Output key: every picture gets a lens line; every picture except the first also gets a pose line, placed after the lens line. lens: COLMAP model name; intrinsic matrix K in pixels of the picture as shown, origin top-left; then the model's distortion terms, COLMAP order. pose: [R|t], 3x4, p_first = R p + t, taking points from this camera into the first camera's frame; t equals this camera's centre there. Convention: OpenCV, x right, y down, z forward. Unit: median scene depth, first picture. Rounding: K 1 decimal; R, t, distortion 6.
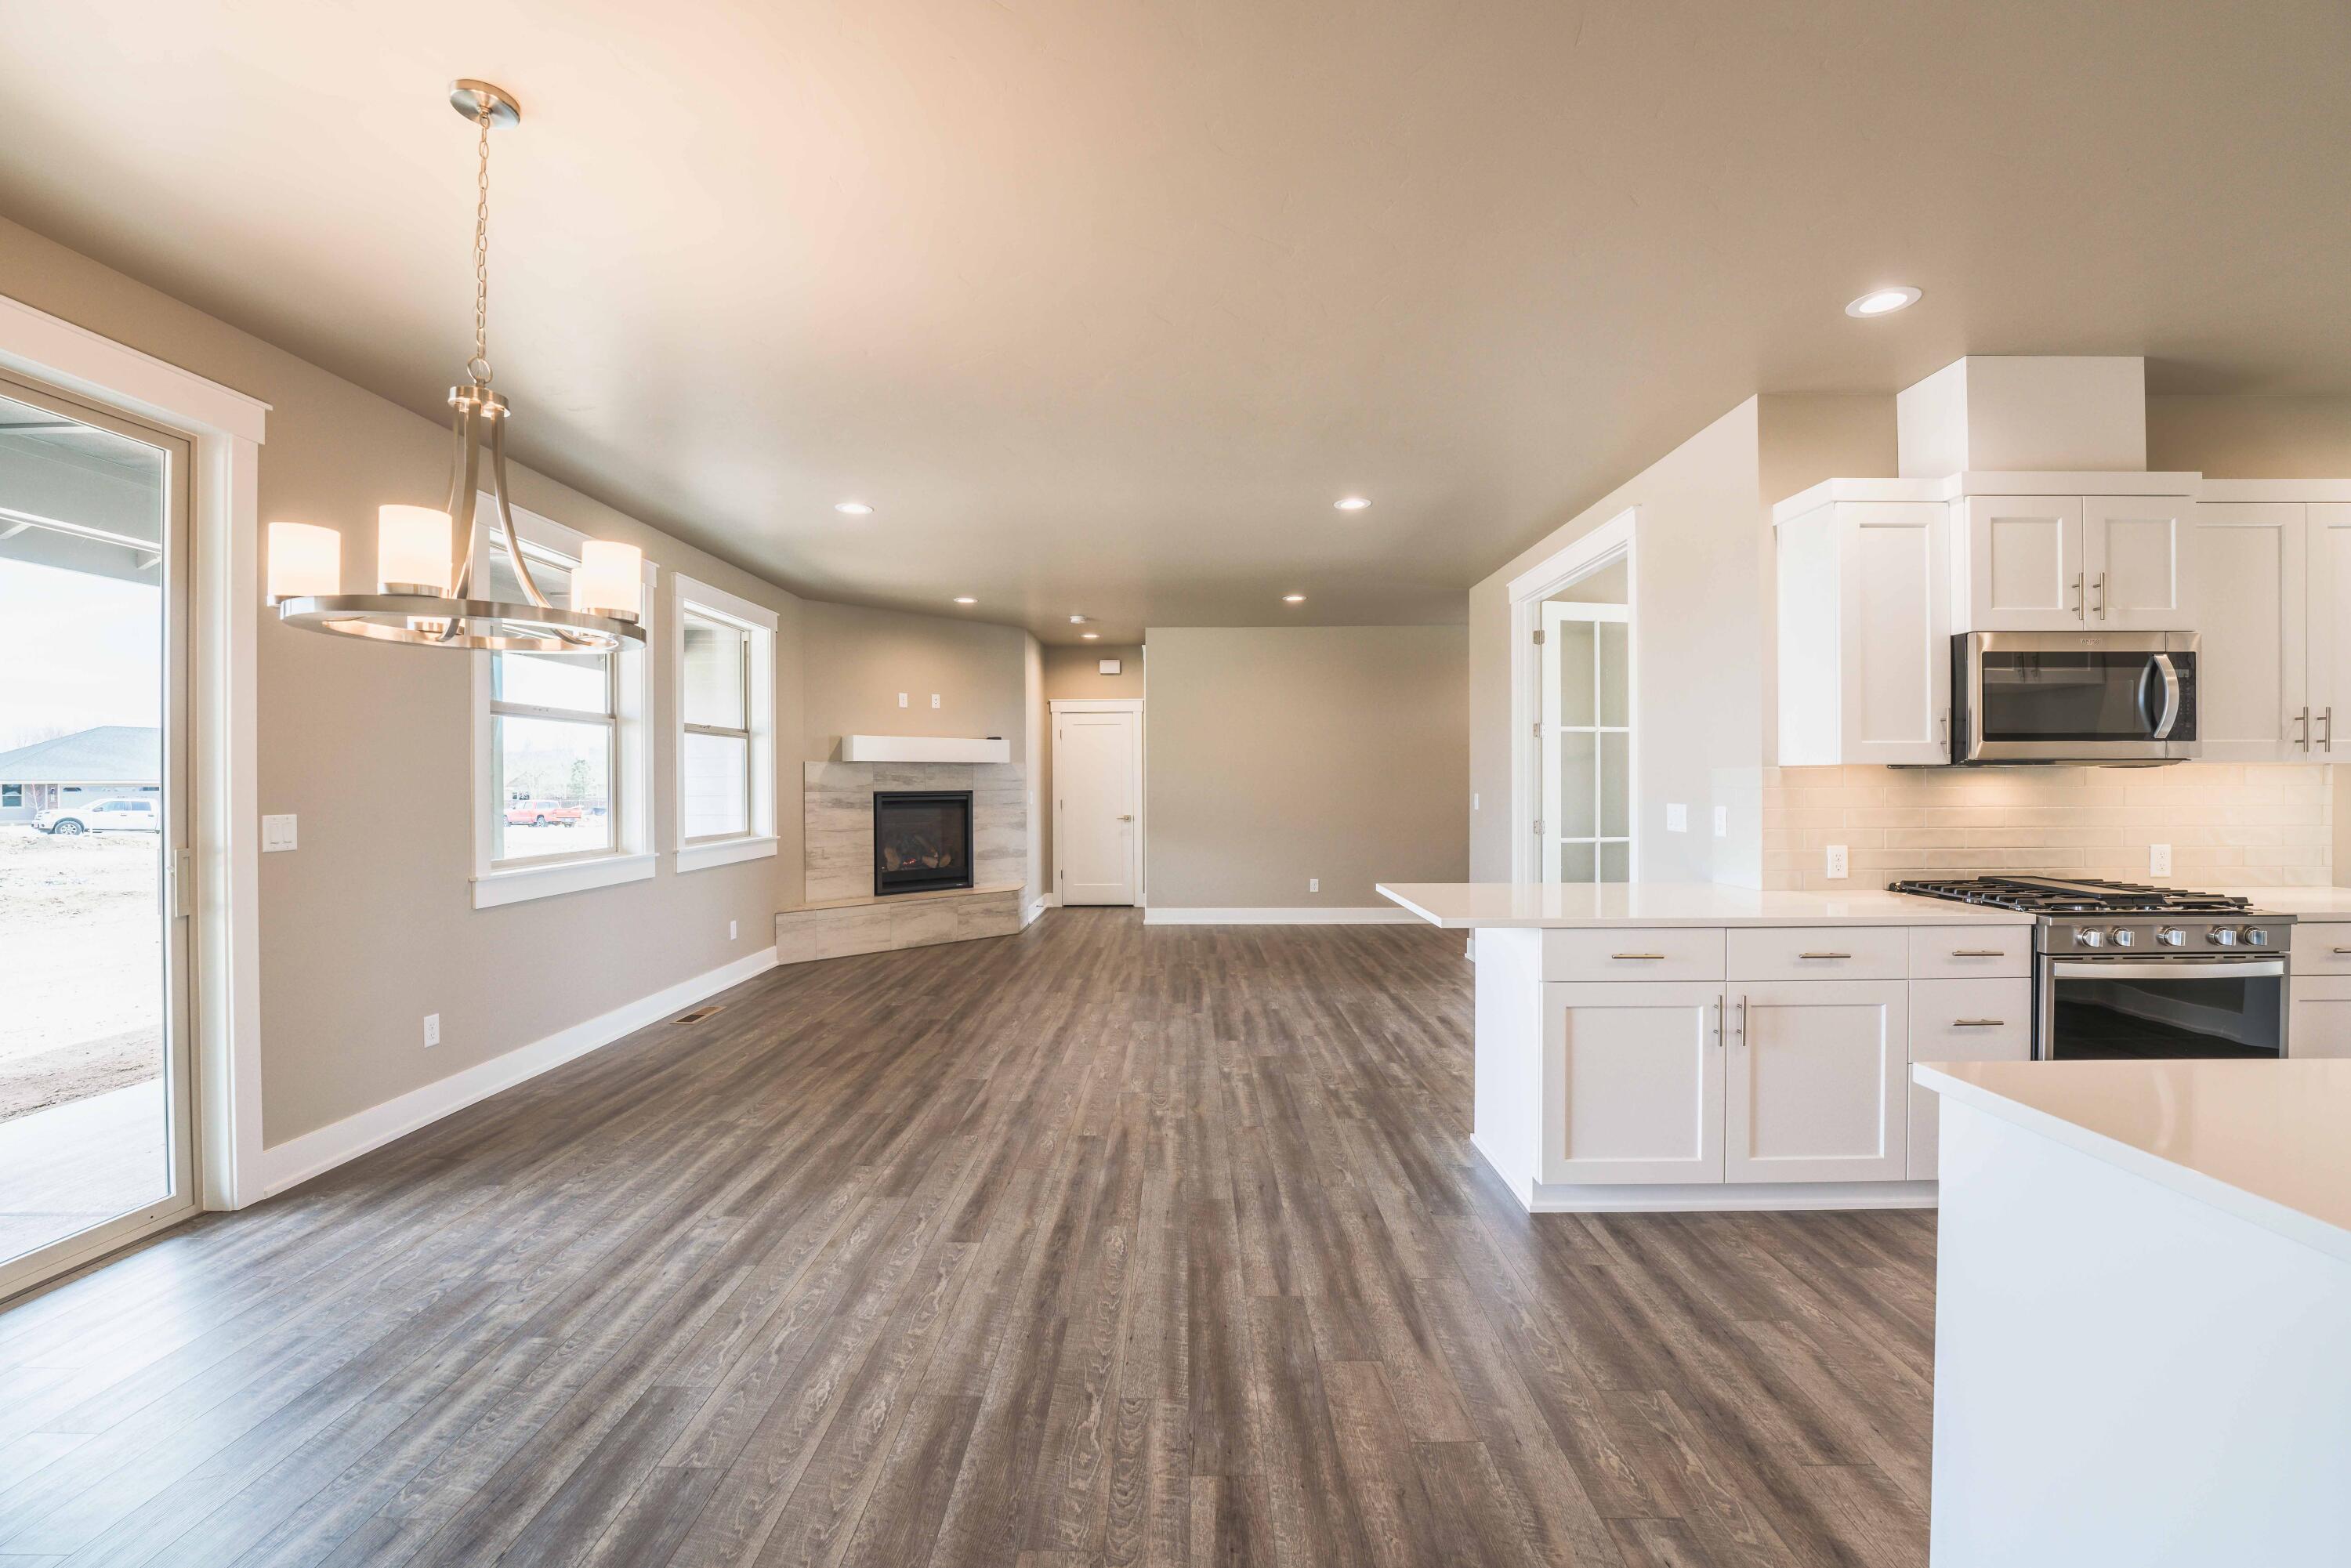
lens RADIAL K [[956.6, 0, 1167.9], [0, 956.6, 783.3], [0, 0, 1]] dist [-0.028661, 0.002247]
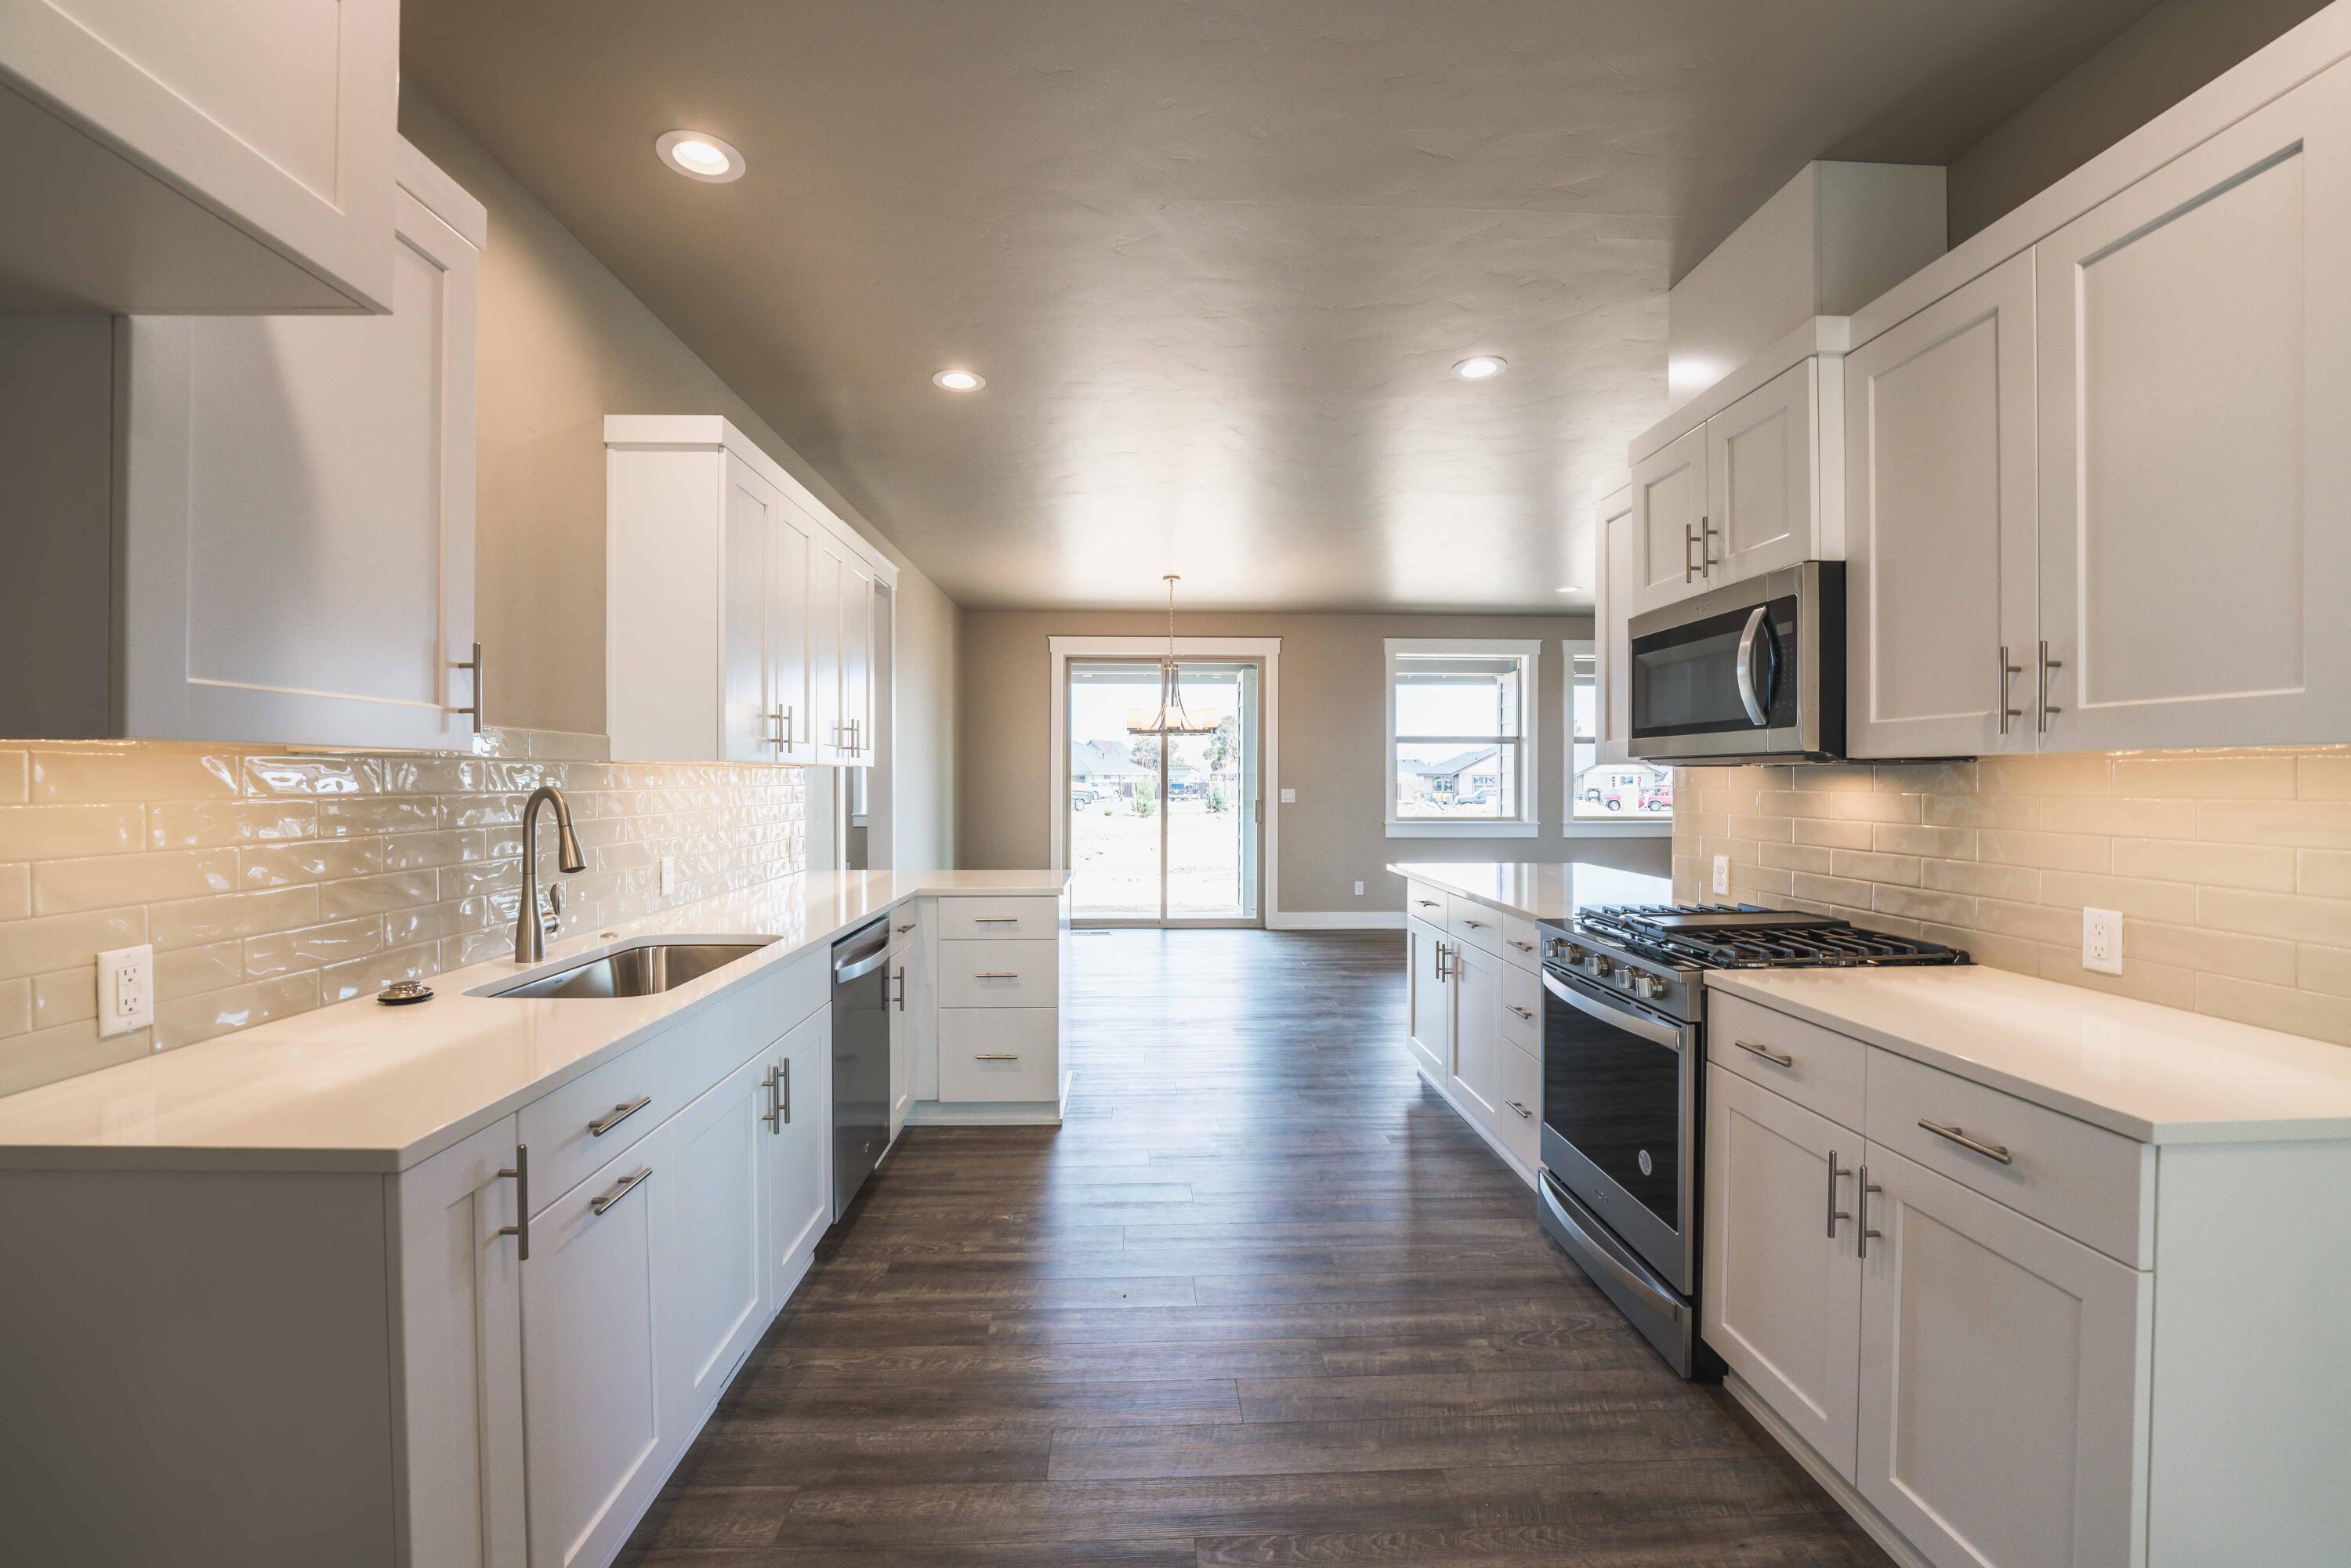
lens RADIAL K [[956.6, 0, 1172.9], [0, 956.6, 784.7], [0, 0, 1]] dist [-0.028661, 0.002247]
pose [[0.061736, 0.011672, -0.998024, 1.673977], [-0.003969, 0.999927, 0.011449, -0.008522], [0.998085, 0.003254, 0.061777, 0.479119]]
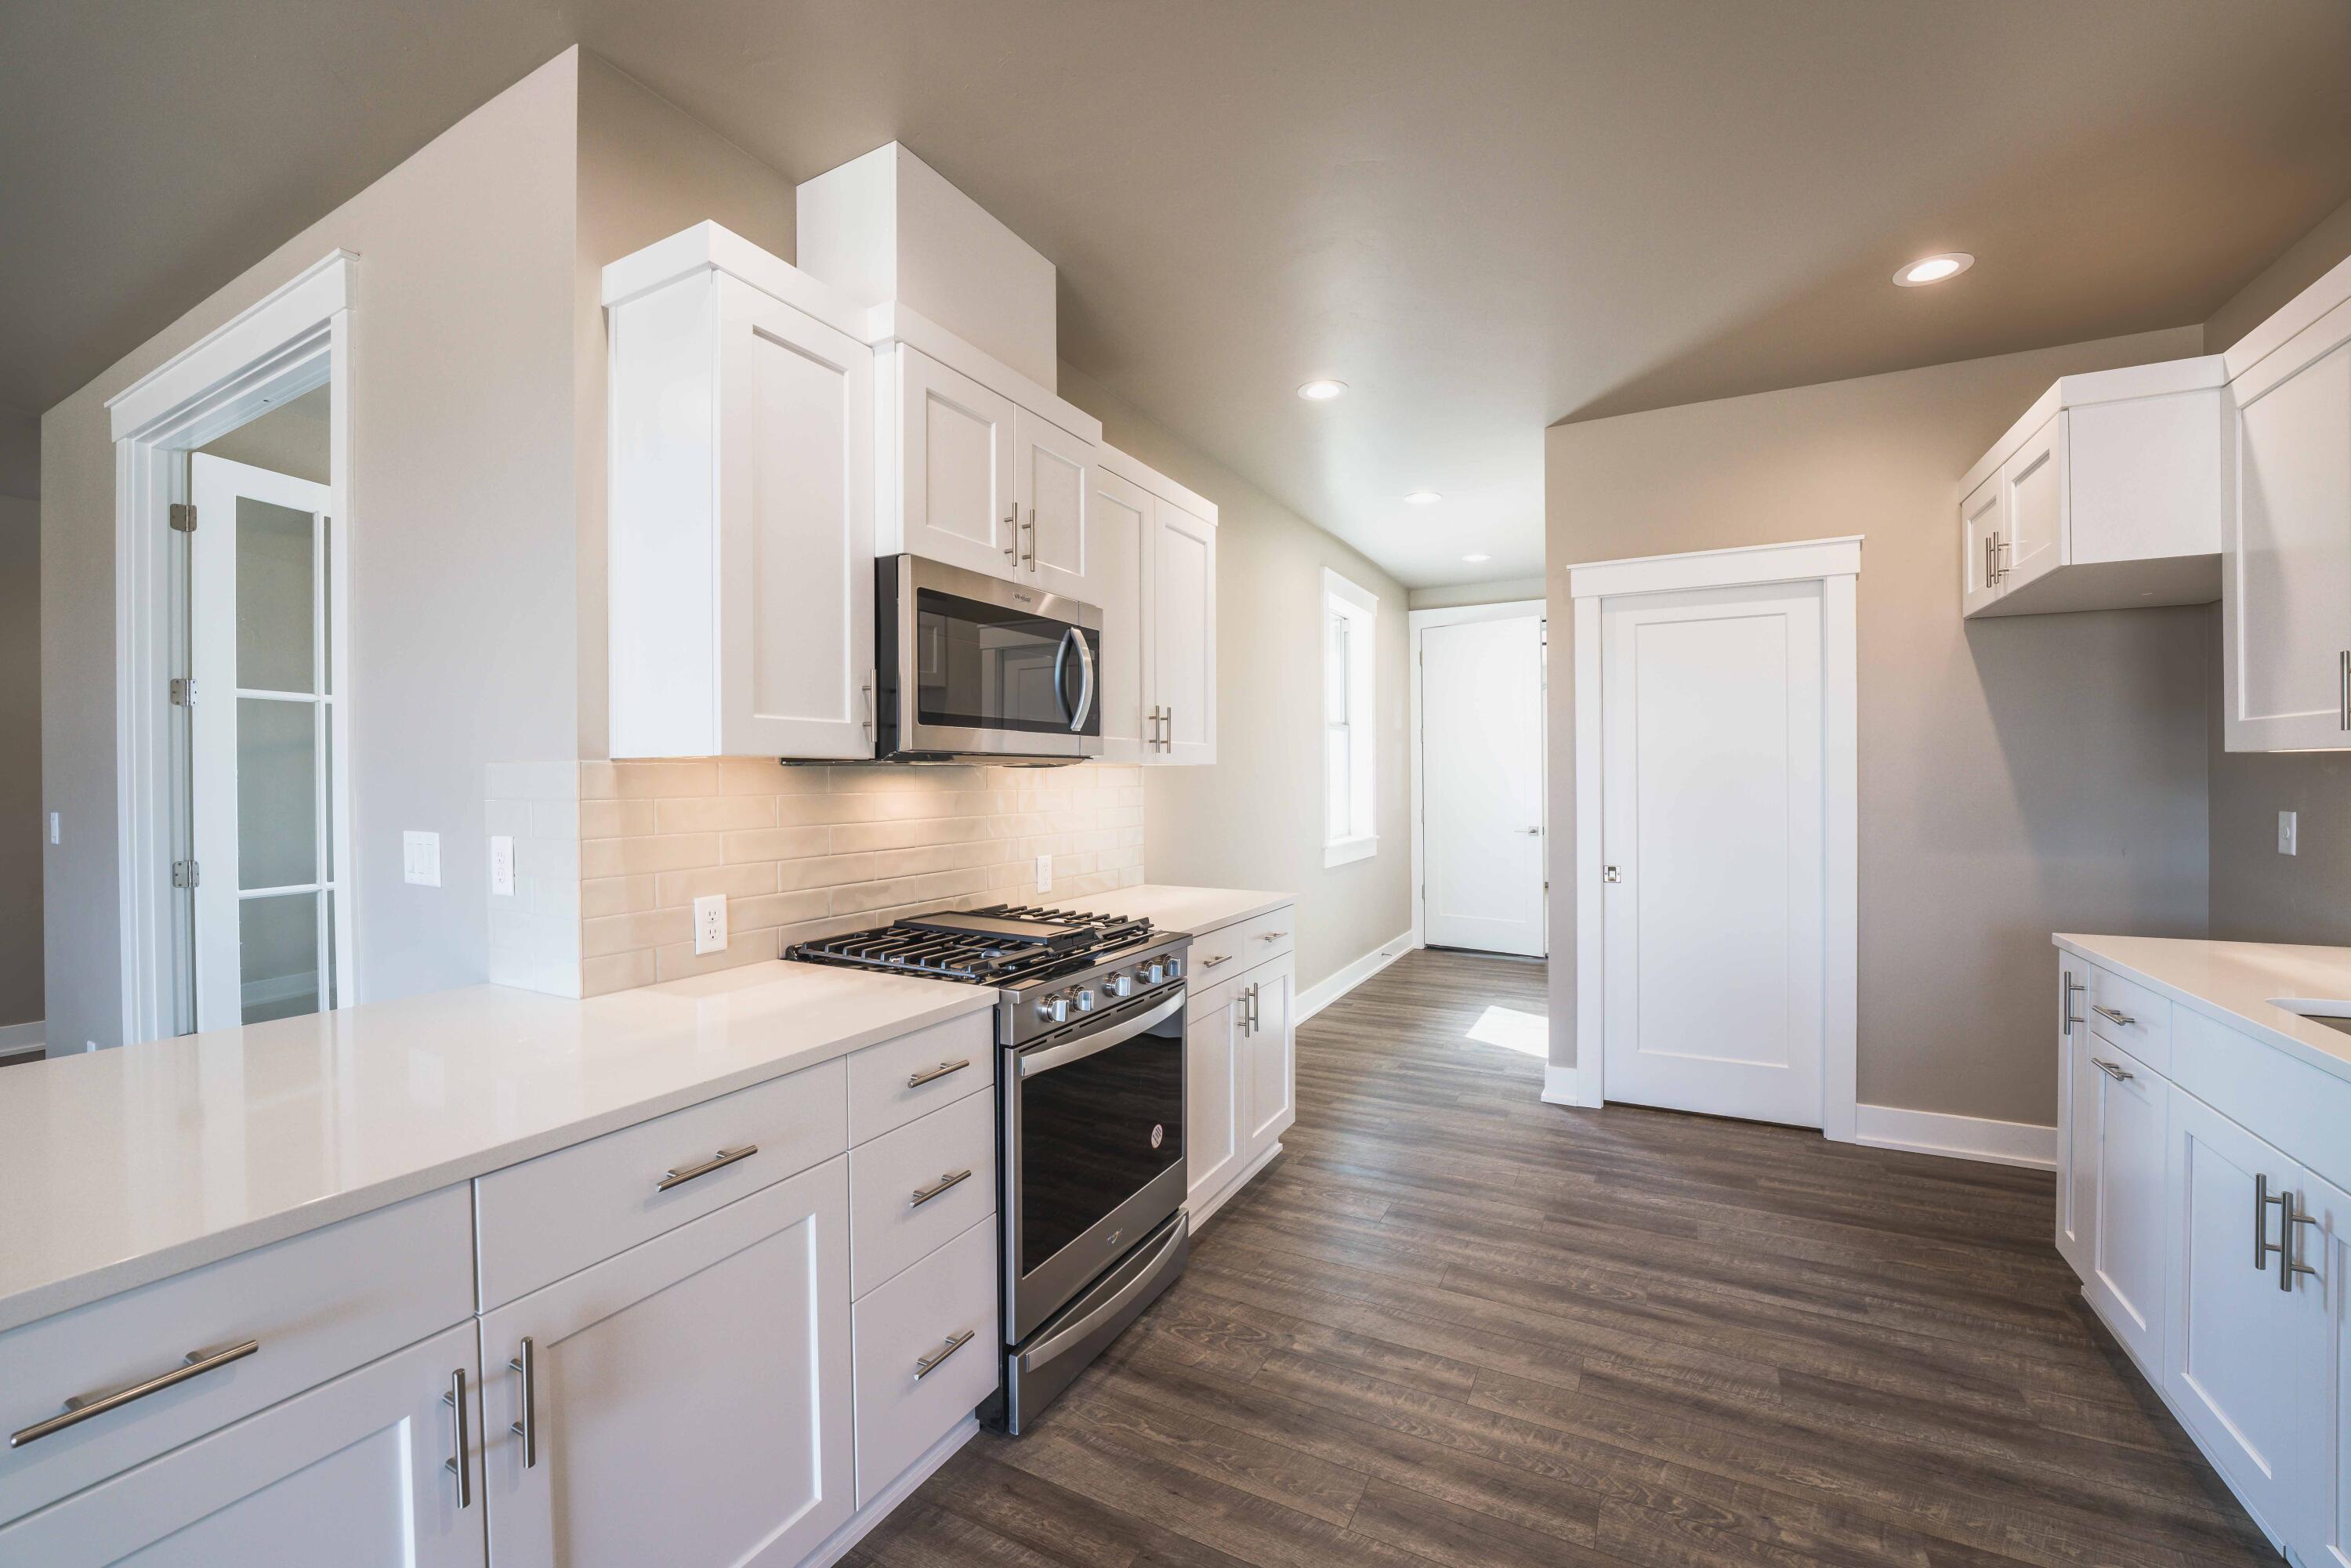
lens RADIAL K [[956.6, 0, 1165.3], [0, 956.6, 783.1], [0, 0, 1]] dist [-0.028661, 0.002247]
pose [[0.460805, -0.004066, 0.887492, 0.342918], [0.007303, 0.999973, 0.000790, -0.002663], [-0.887472, 0.006117, 0.460822, 0.516550]]
